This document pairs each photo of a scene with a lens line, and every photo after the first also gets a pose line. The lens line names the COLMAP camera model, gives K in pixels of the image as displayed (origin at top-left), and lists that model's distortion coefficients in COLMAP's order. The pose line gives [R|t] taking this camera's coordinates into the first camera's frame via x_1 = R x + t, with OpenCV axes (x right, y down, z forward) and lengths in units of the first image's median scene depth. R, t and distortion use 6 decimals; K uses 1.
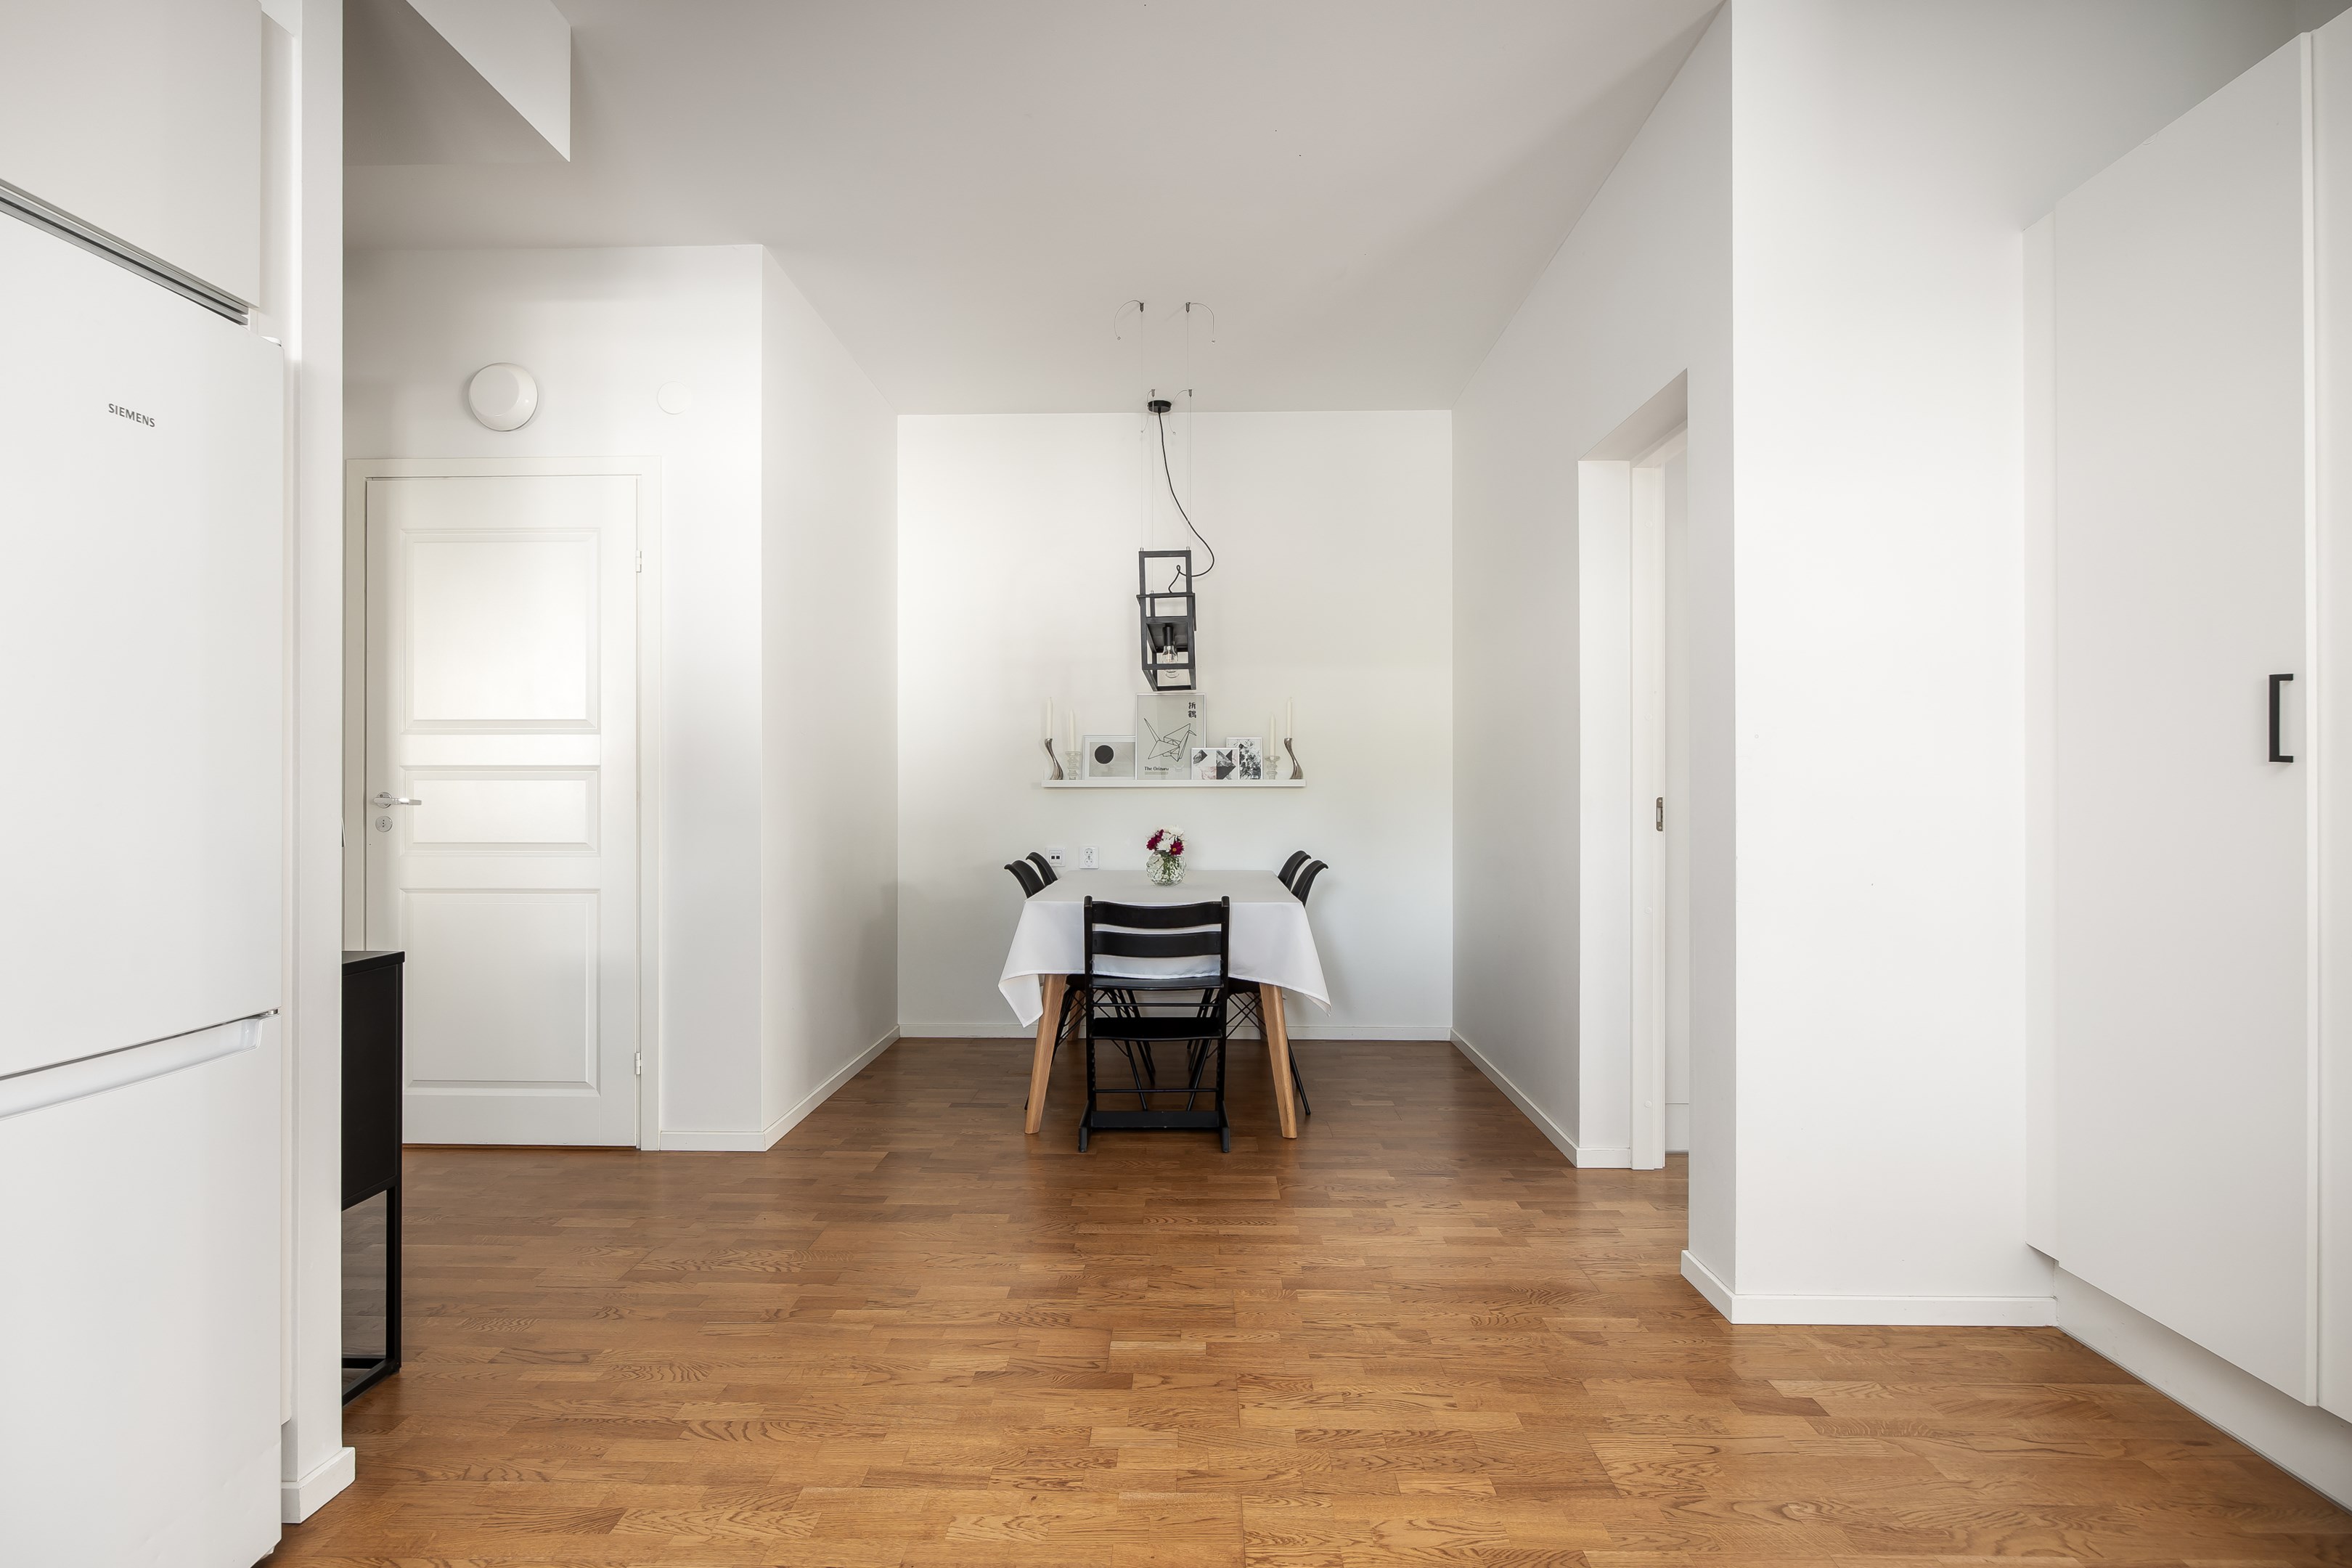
lens RADIAL K [[1307.1, 0, 1176.0], [0, 1307.1, 784.0], [0, 0, 1]] dist [-0.000217, -0.000549]
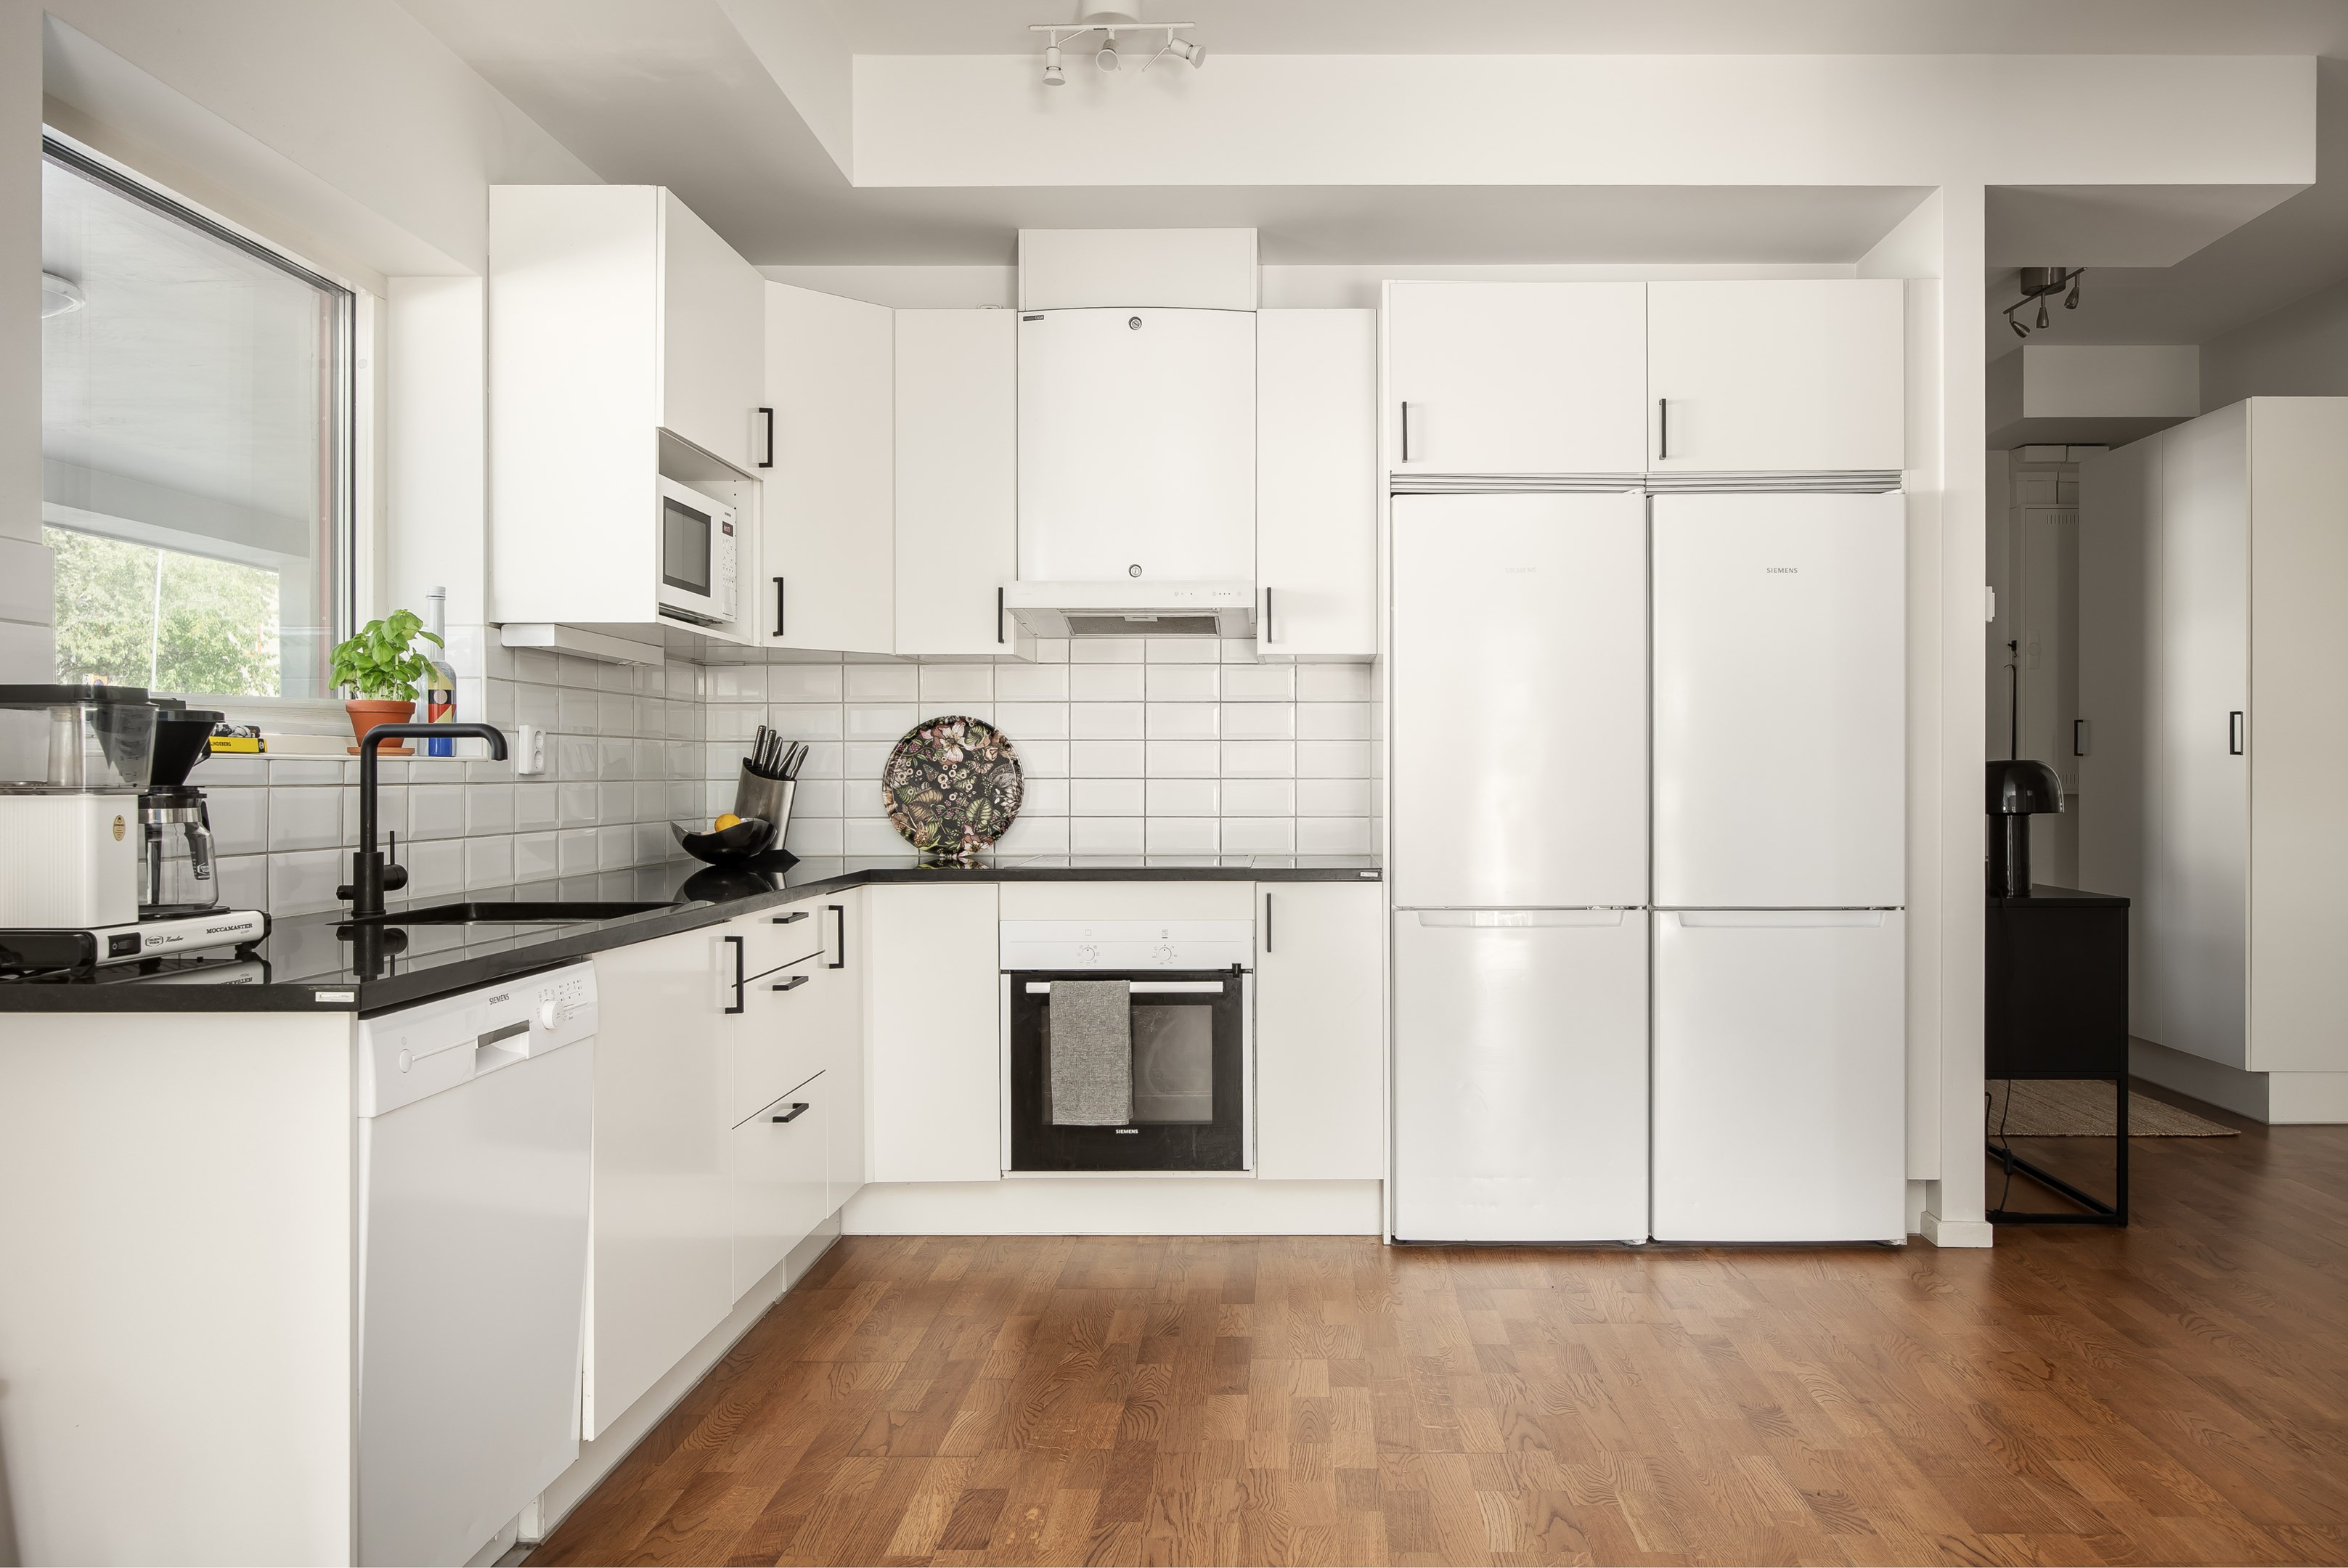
lens RADIAL K [[1663.7, 0, 1293.3], [0, 1663.7, 770.4], [0, 0, 1]] dist [0.000016, 0.002682]
pose [[0.036412, 0.002351, -0.999334, 1.055869], [0.010293, 0.999943, 0.002728, -0.009215], [0.999284, -0.010385, 0.036386, 0.142578]]
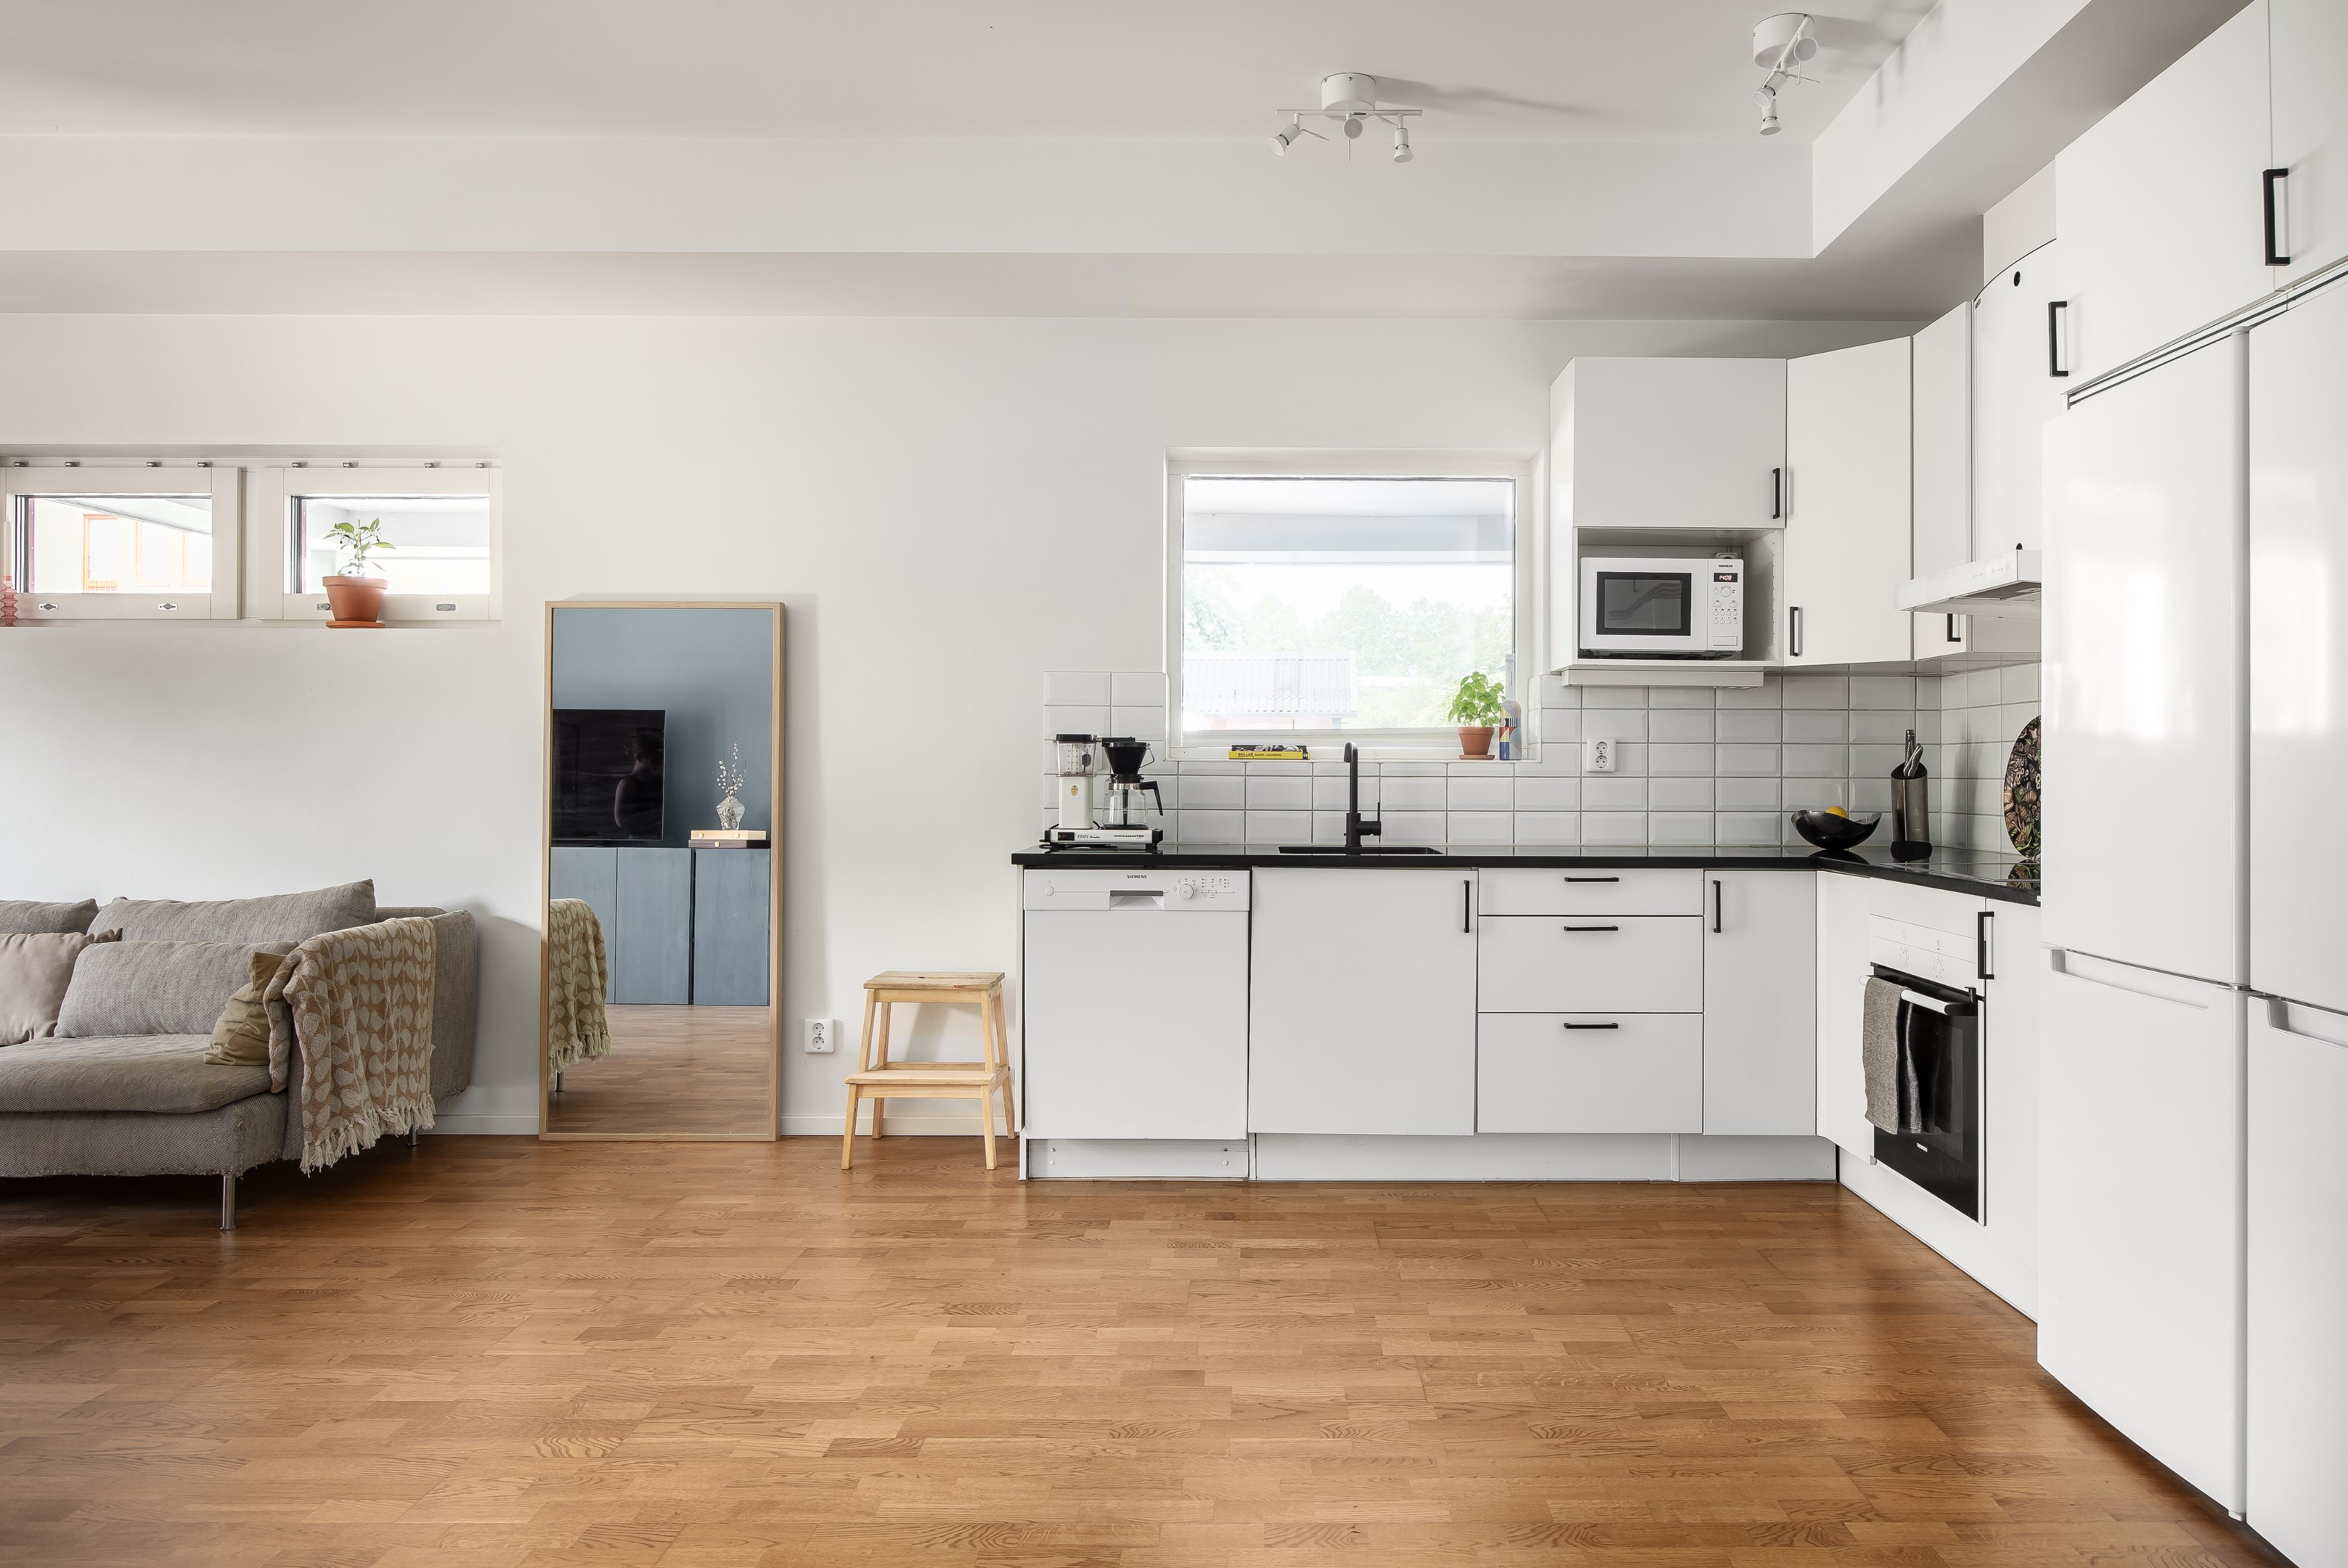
lens RADIAL K [[1518.3, 0, 1248.6], [0, 1518.3, 778.7], [0, 0, 1]] dist [0.001453, 0.001047]
pose [[-0.999276, -0.000596, -0.038037, 0.092398], [-0.000414, 0.999989, -0.004777, 0.009652], [0.038040, -0.004757, -0.999265, 1.447605]]
